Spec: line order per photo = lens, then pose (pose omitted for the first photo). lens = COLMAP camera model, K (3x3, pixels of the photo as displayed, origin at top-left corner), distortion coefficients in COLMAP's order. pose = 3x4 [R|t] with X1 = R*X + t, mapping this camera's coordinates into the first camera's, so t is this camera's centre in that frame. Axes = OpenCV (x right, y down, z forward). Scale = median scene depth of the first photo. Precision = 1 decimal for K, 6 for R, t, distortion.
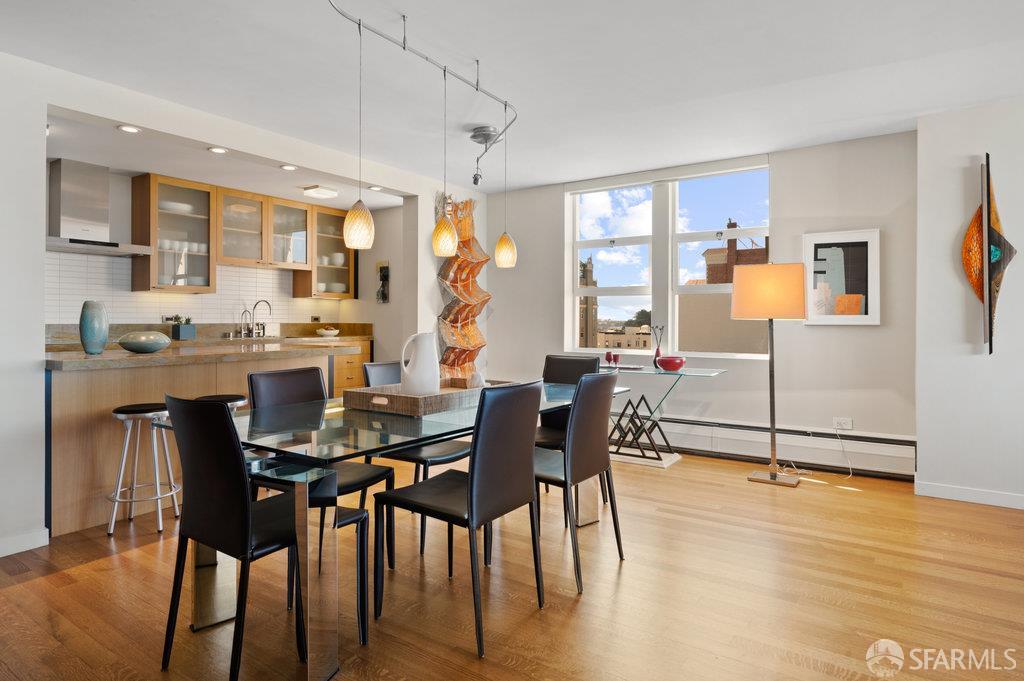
lens RADIAL K [[583.9, 0, 528.6], [0, 583.9, 313.2], [0, 0, 1]] dist [-0.000206, -0.000085]
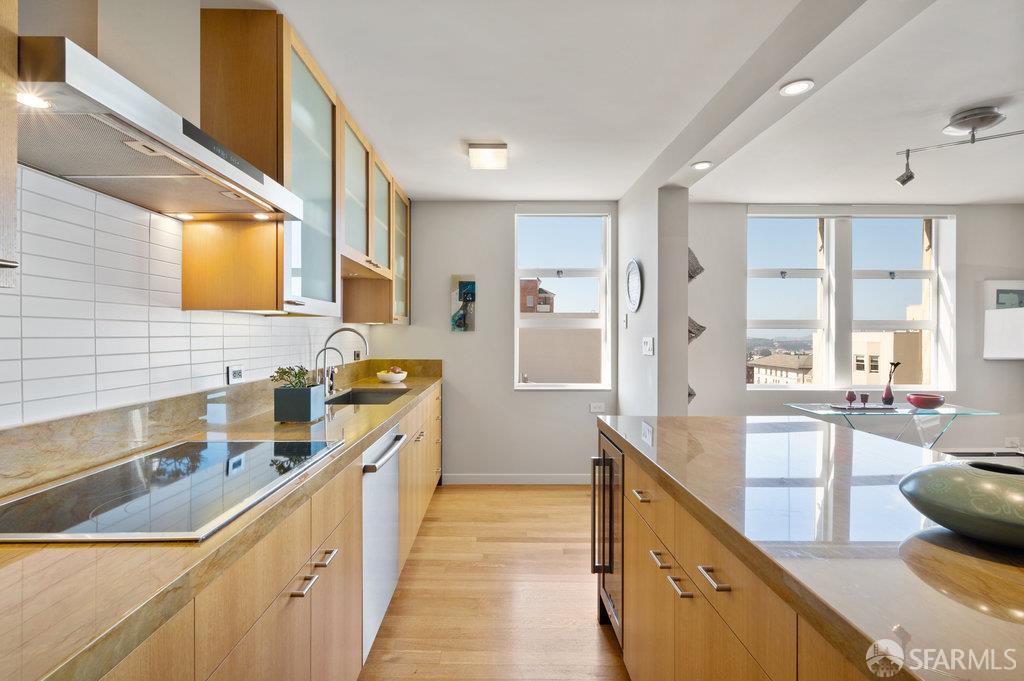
lens RADIAL K [[475.4, 0, 507.0], [0, 475.4, 333.8], [0, 0, 1]] dist [-0.003857, -0.000318]
pose [[0.825751, 0.000205, 0.564034, -0.535551], [-0.007433, 0.999917, 0.010519, -0.021358], [-0.563986, -0.012879, 0.825684, 0.489591]]
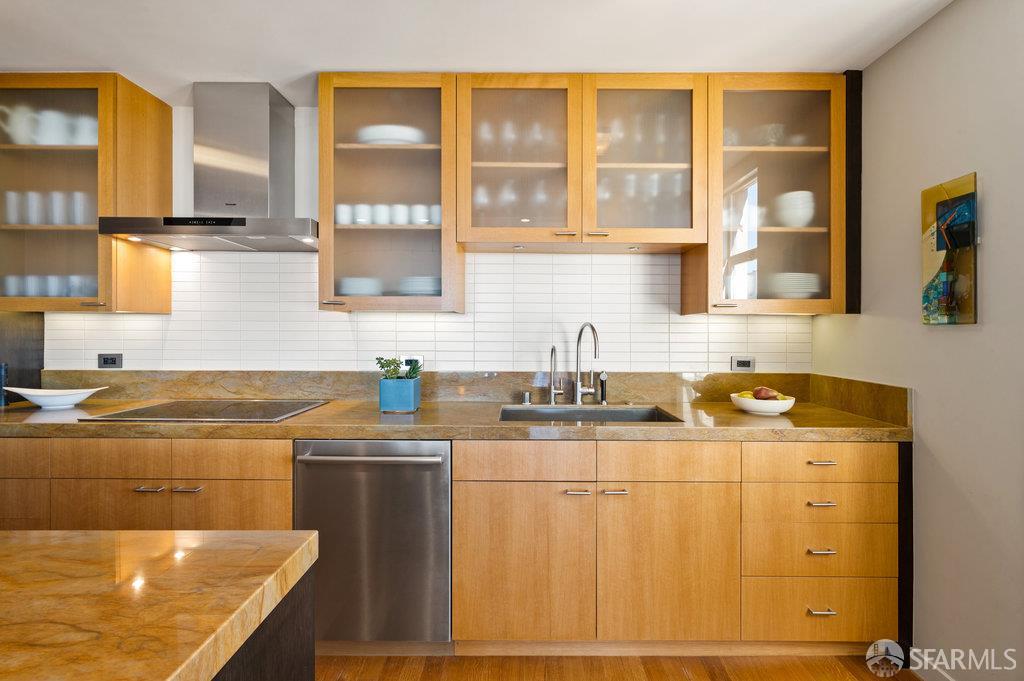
lens RADIAL K [[475.4, 0, 515.0], [0, 475.4, 329.6], [0, 0, 1]] dist [-0.003857, -0.000318]
pose [[0.549143, 0.001993, -0.835726, -0.172350], [0.008295, 0.999935, 0.007835, -0.018832], [0.835687, -0.011235, 0.549091, 0.692757]]
